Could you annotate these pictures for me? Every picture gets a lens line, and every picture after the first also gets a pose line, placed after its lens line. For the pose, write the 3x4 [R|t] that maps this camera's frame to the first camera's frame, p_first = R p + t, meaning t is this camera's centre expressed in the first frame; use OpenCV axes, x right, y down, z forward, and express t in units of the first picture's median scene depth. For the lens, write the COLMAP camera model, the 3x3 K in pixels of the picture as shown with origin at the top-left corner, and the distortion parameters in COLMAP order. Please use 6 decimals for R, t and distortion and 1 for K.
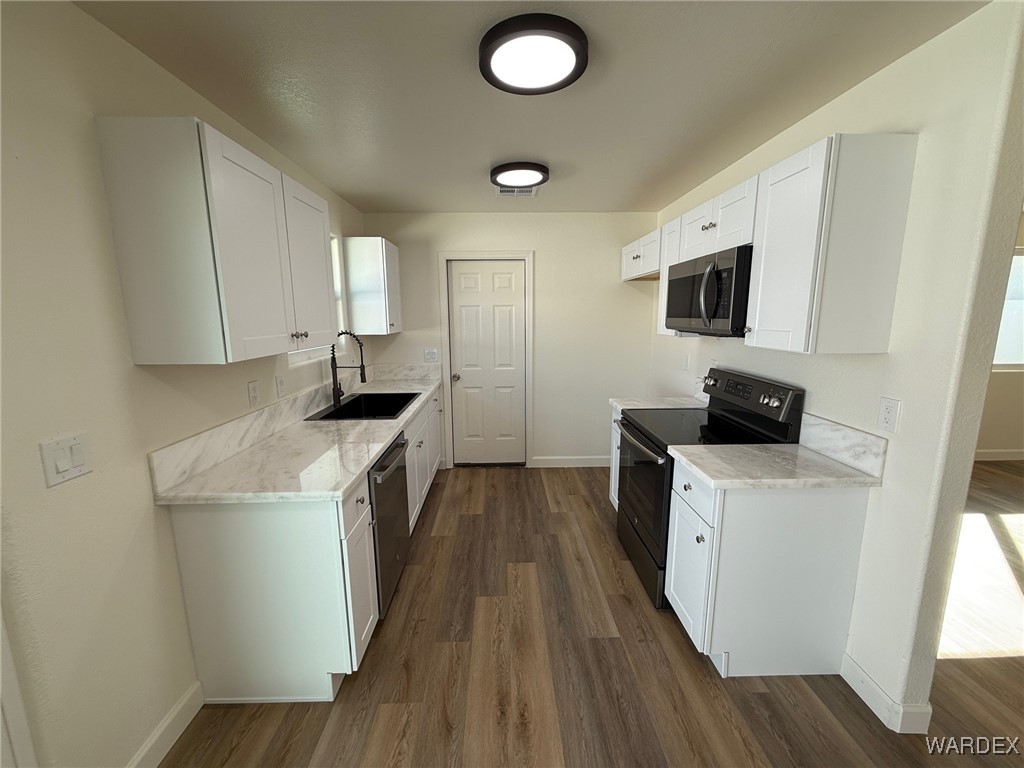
lens RADIAL K [[405.3, 0, 510.2], [0, 405.3, 383.0], [0, 0, 1]] dist [-0.000114, 0.000315]
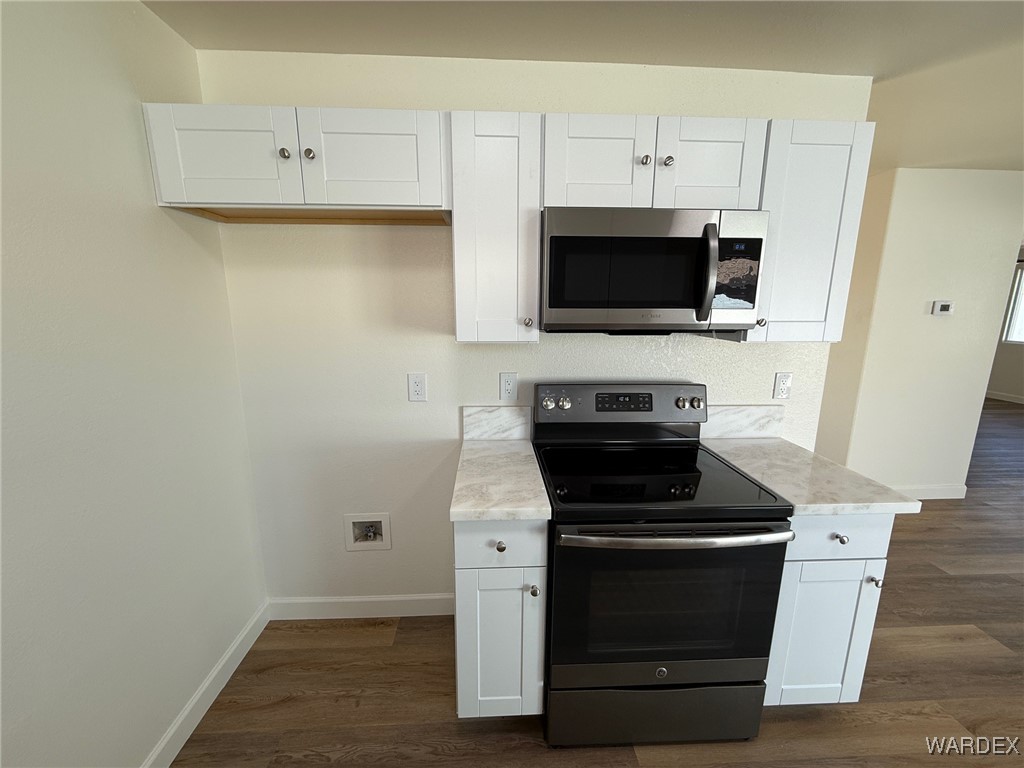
lens RADIAL K [[405.3, 0, 510.2], [0, 405.3, 383.0], [0, 0, 1]] dist [-0.000114, 0.000315]
pose [[-0.024012, -0.188067, 0.981863, -0.188547], [0.163581, 0.968169, 0.189445, -0.219741], [-0.986238, 0.165163, 0.007516, 1.329111]]
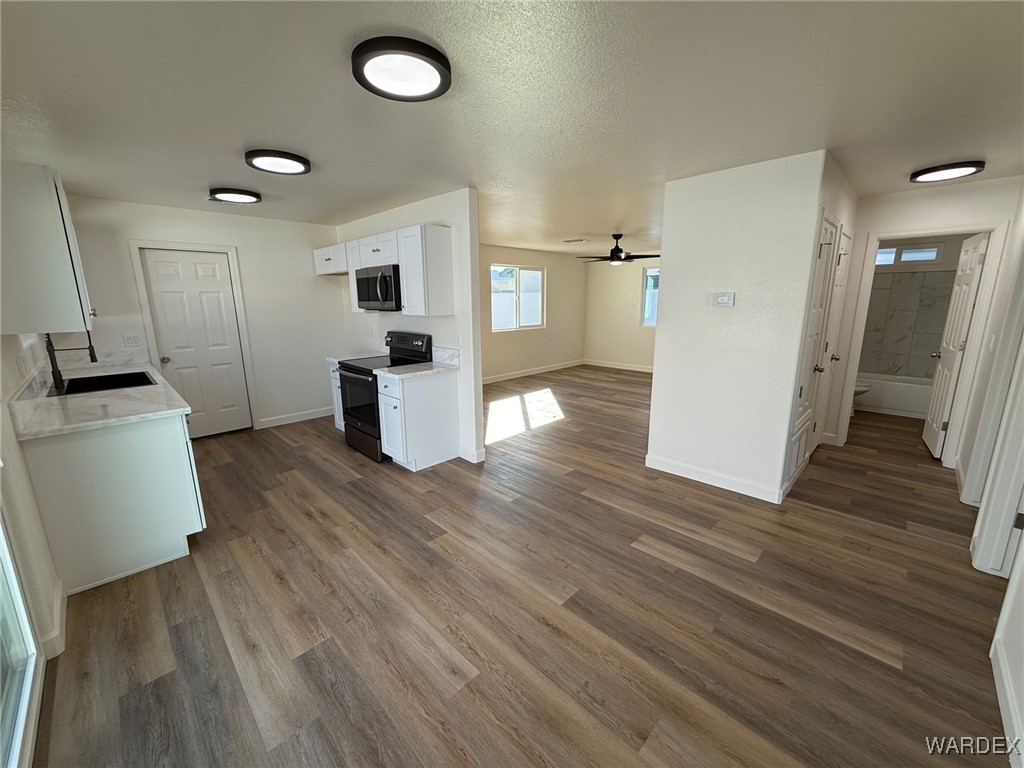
lens RADIAL K [[405.3, 0, 510.2], [0, 405.3, 383.0], [0, 0, 1]] dist [-0.000114, 0.000315]
pose [[0.722642, -0.138207, 0.677264, -0.400892], [0.118307, 0.990079, 0.075809, 0.139624], [-0.681023, 0.025342, 0.731824, -0.747663]]
